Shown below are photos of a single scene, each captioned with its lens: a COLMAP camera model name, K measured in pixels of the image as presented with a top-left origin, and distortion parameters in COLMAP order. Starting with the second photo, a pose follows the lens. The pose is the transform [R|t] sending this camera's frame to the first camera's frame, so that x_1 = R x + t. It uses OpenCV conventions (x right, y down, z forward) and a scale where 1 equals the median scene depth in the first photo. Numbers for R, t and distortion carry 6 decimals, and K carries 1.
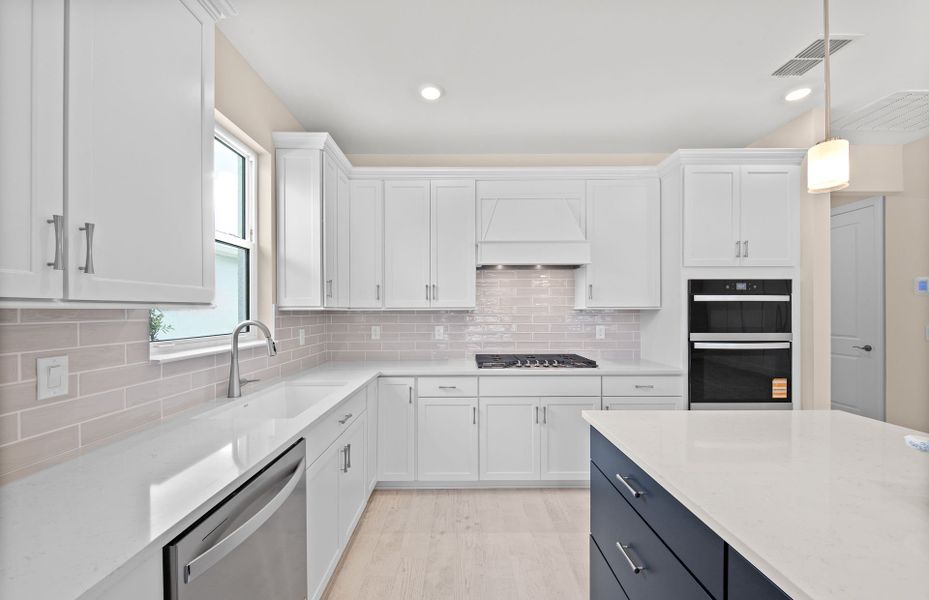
lens RADIAL K [[342.4, 0, 461.4], [0, 342.4, 312.7], [0, 0, 1]] dist [0.001357, 0.000064]
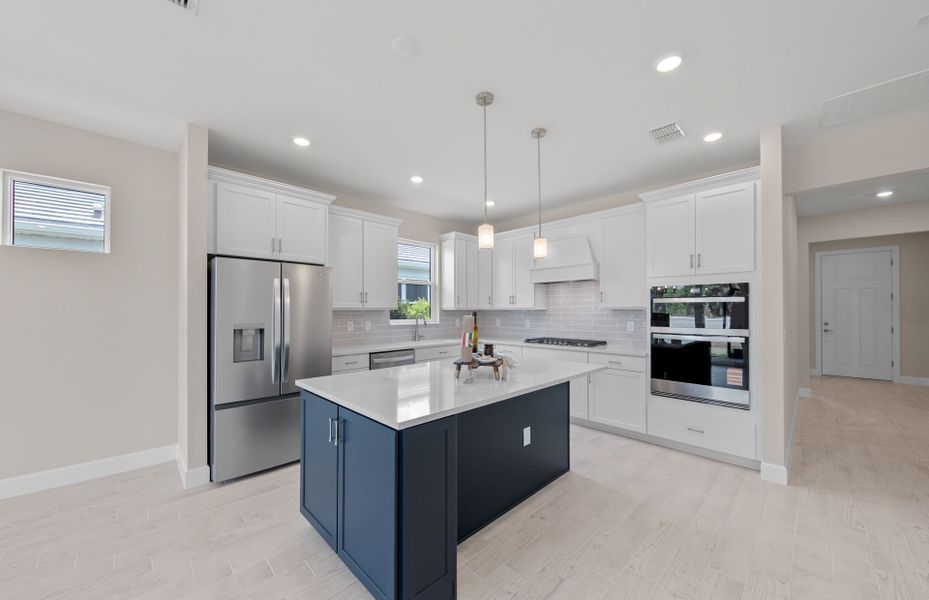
lens RADIAL K [[342.4, 0, 461.4], [0, 342.4, 312.7], [0, 0, 1]] dist [0.001357, 0.000064]
pose [[0.694717, 0.005060, -0.719265, 1.120305], [-0.002098, 0.999985, 0.005007, -0.001034], [0.719280, -0.001970, 0.694718, -0.476825]]
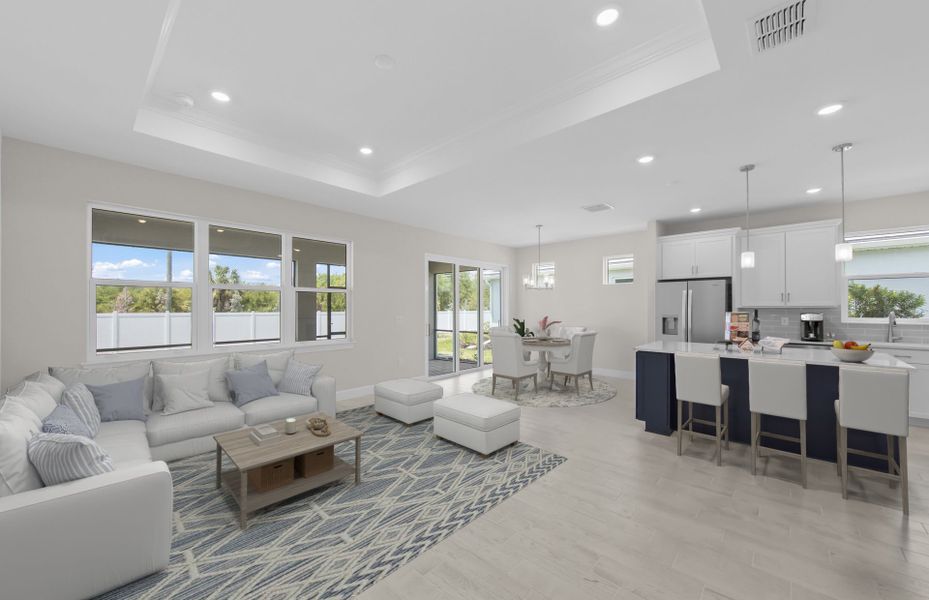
lens RADIAL K [[356.2, 0, 453.2], [0, 356.2, 306.2], [0, 0, 1]] dist [-0.000167, 0.000018]
pose [[-0.693183, 0.004914, -0.720745, 2.369066], [0.002571, 0.999987, 0.004345, -0.025624], [0.720757, 0.001159, -0.693187, 0.350953]]
